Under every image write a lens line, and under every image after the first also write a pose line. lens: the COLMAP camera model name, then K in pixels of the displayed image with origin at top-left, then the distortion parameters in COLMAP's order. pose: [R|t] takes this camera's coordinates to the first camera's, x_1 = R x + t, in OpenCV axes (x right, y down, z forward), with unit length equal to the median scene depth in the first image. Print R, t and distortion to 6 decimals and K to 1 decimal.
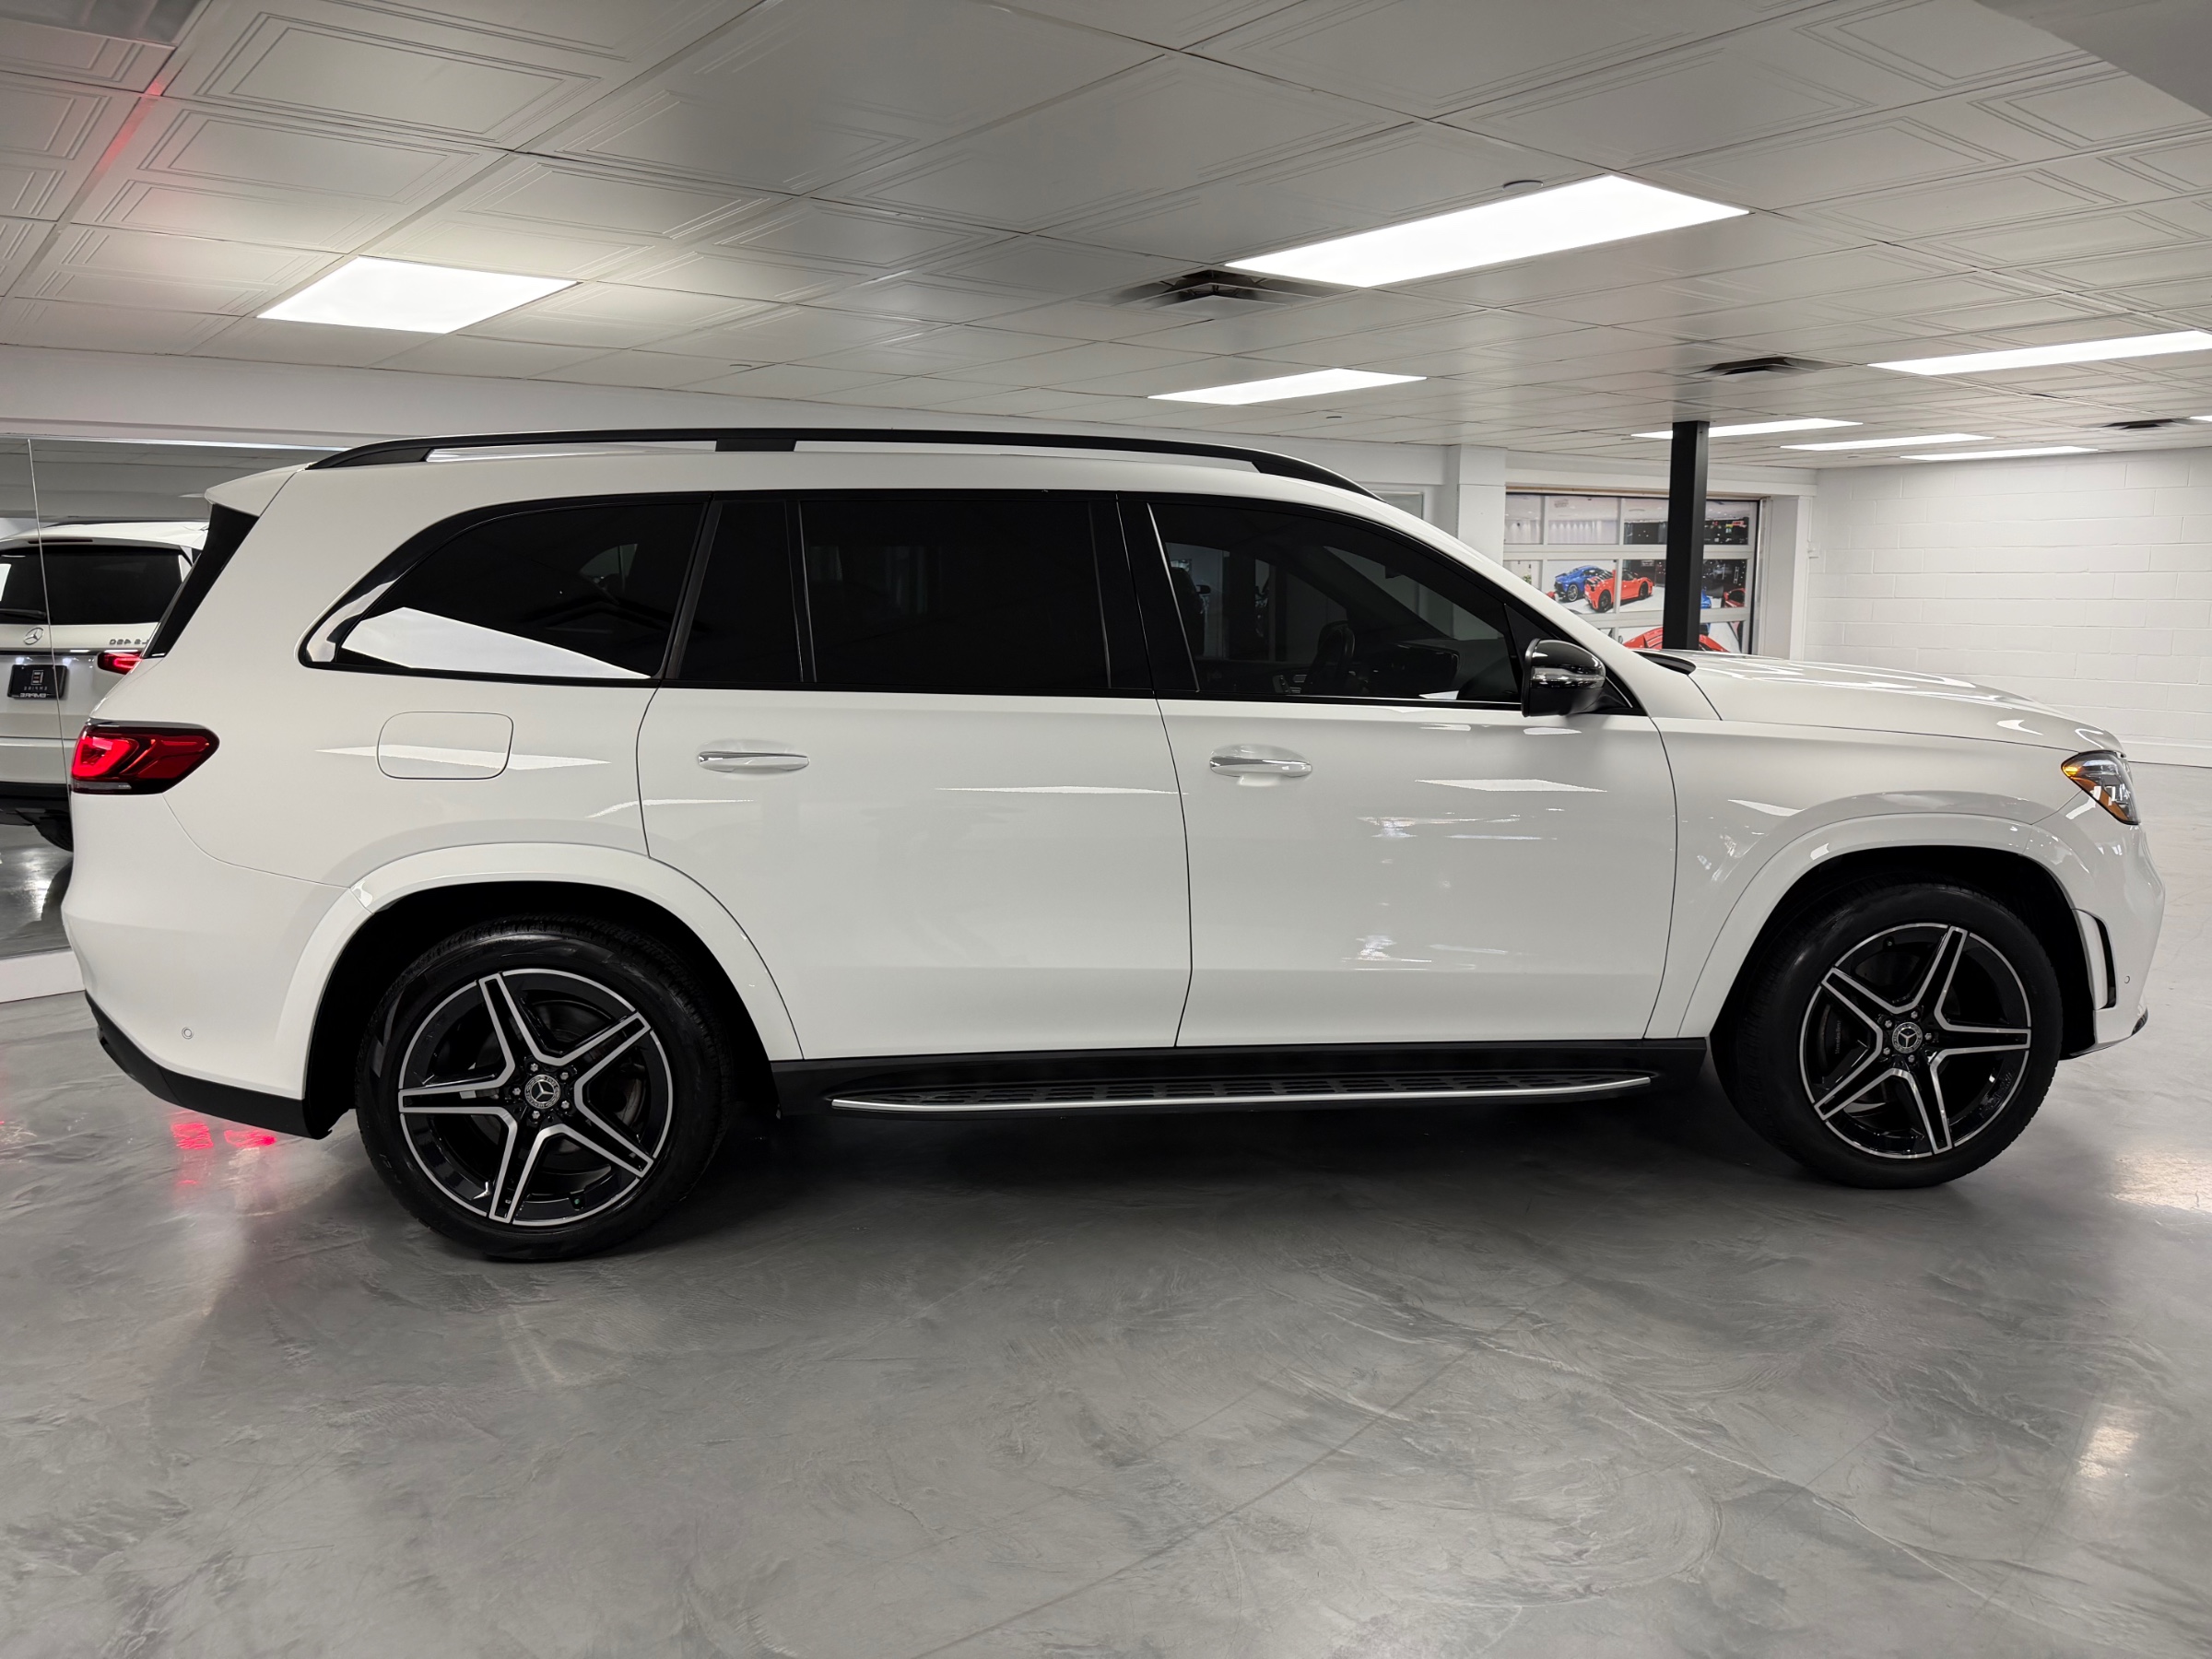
lens RADIAL K [[1528.8, 0, 1114.7], [0, 1528.8, 792.2], [0, 0, 1]] dist [0.144431, -0.258651]
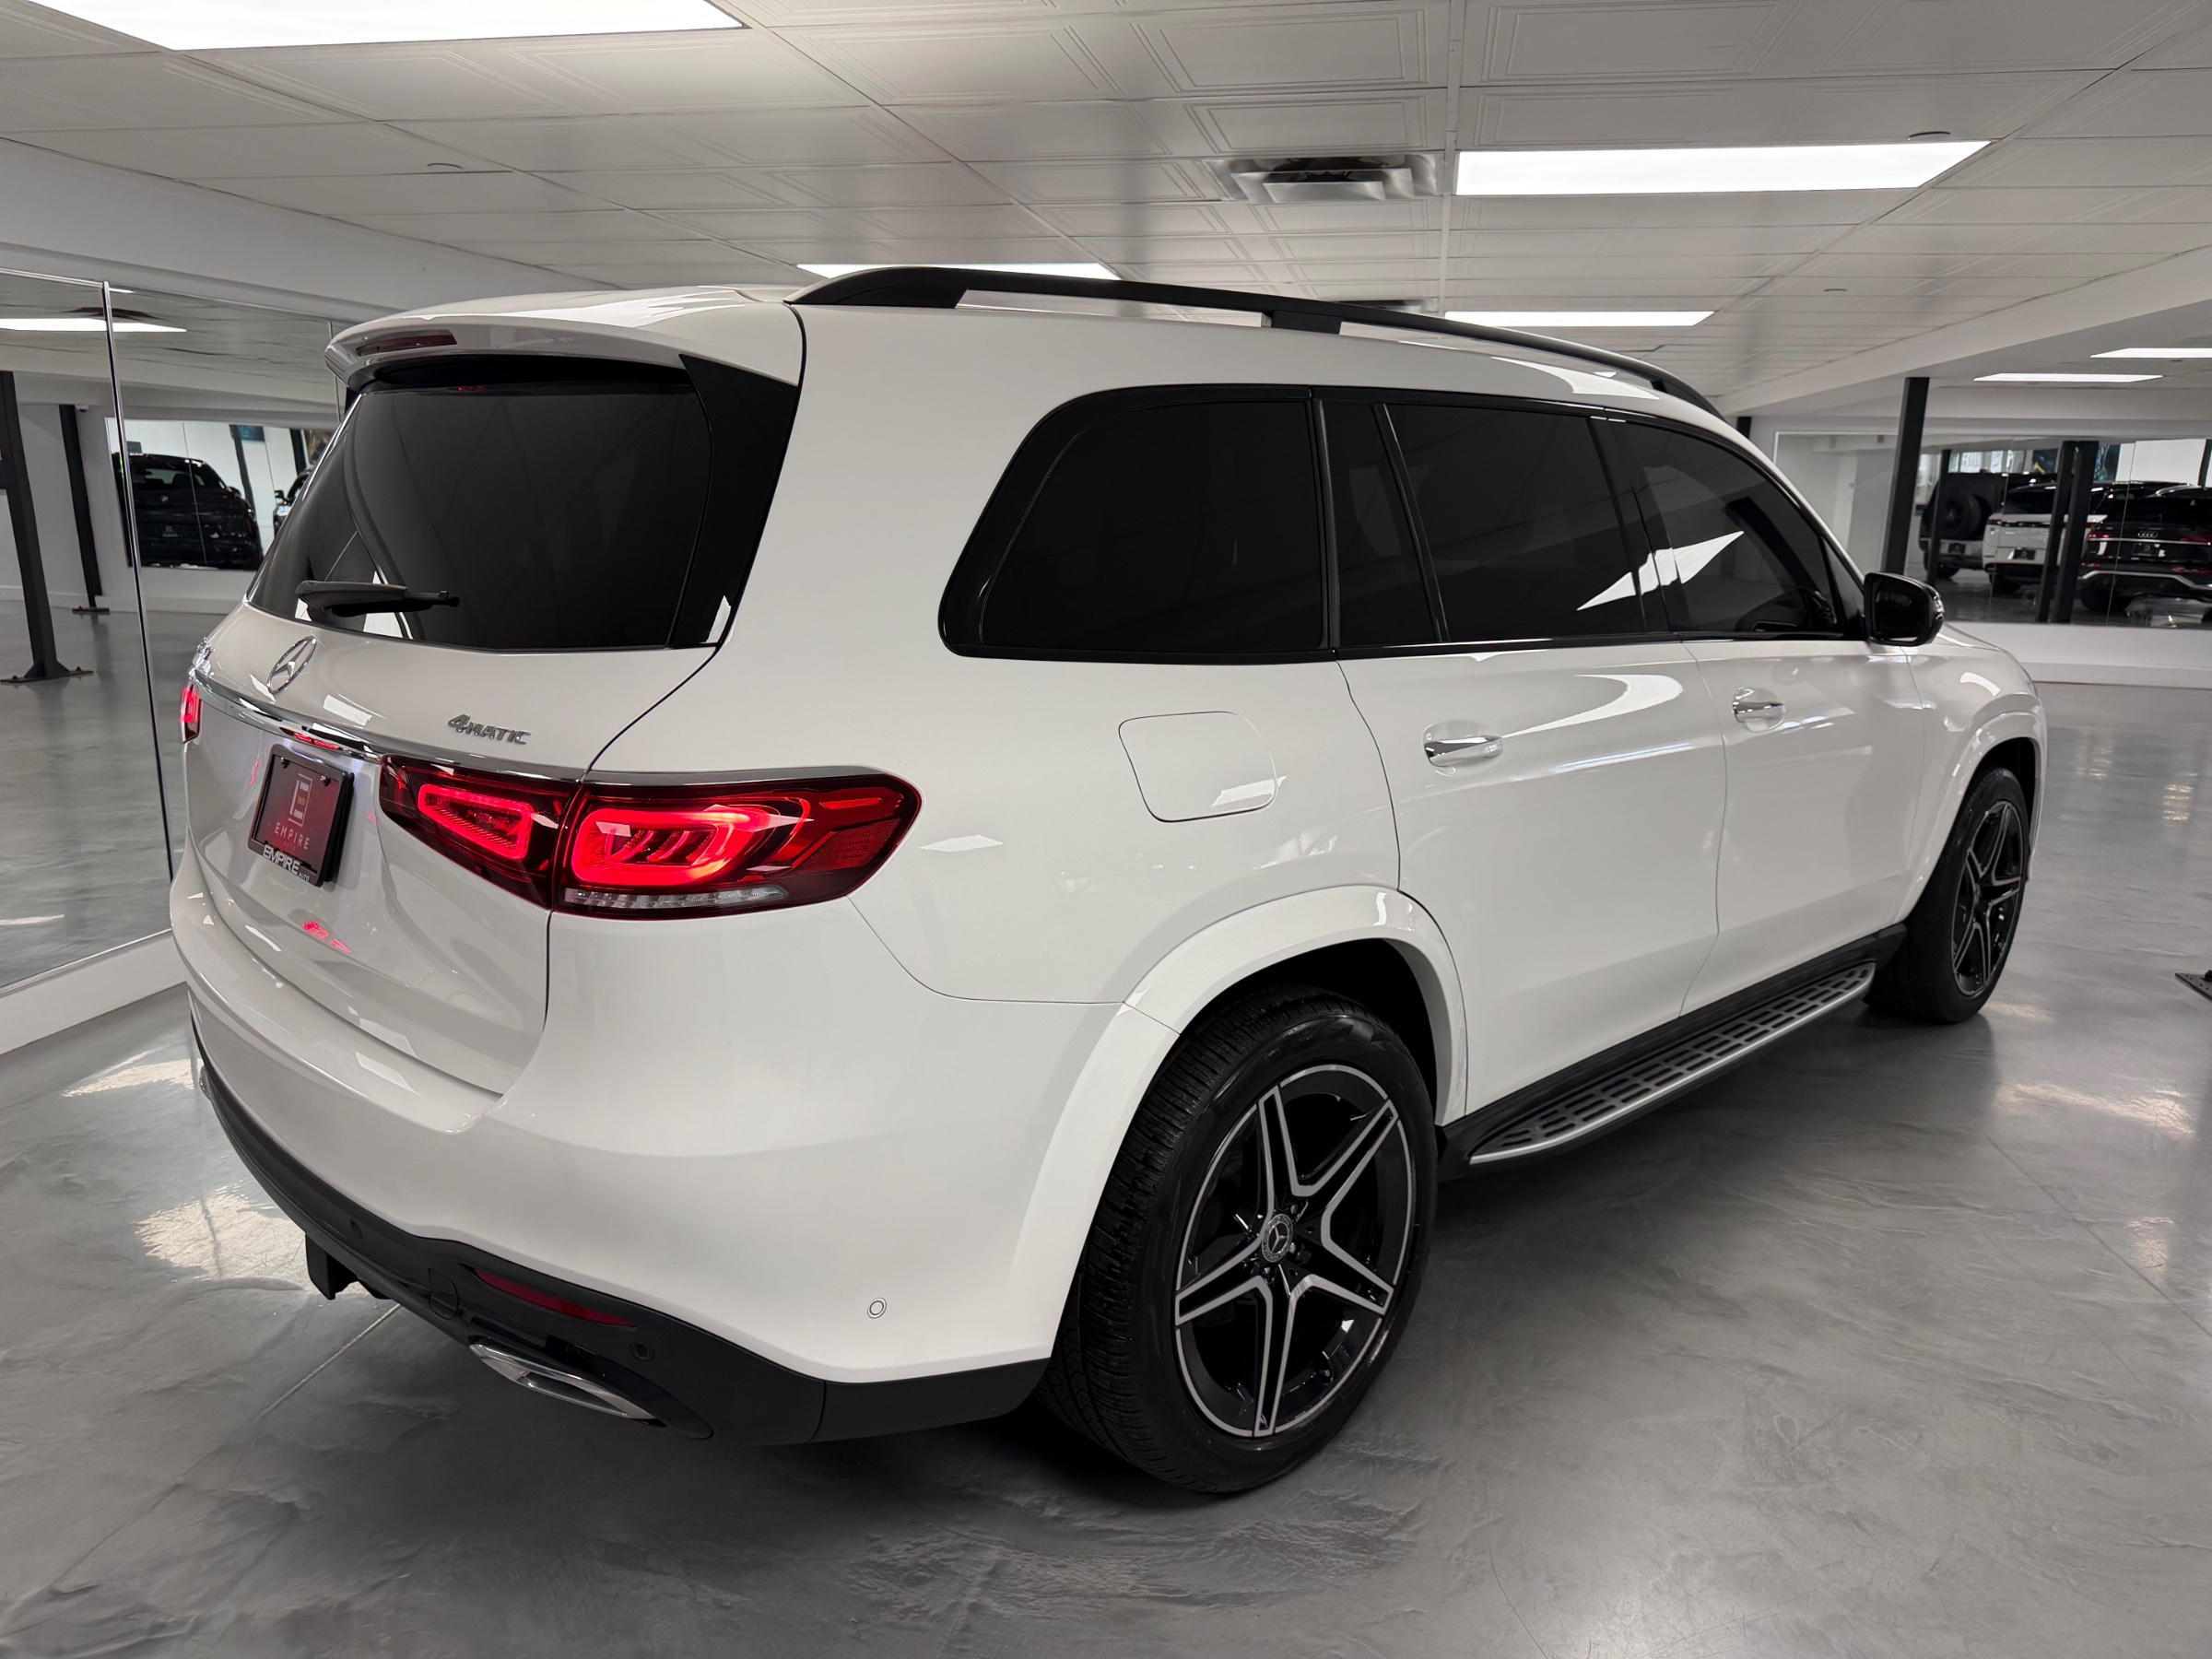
lens RADIAL K [[1528.8, 0, 1114.7], [0, 1528.8, 792.2], [0, 0, 1]] dist [0.144431, -0.258651]
pose [[0.788204, -0.099629, 0.607296, -0.840556], [0.056910, 0.994380, 0.089268, -0.077654], [-0.612777, -0.035800, 0.789445, 0.498359]]
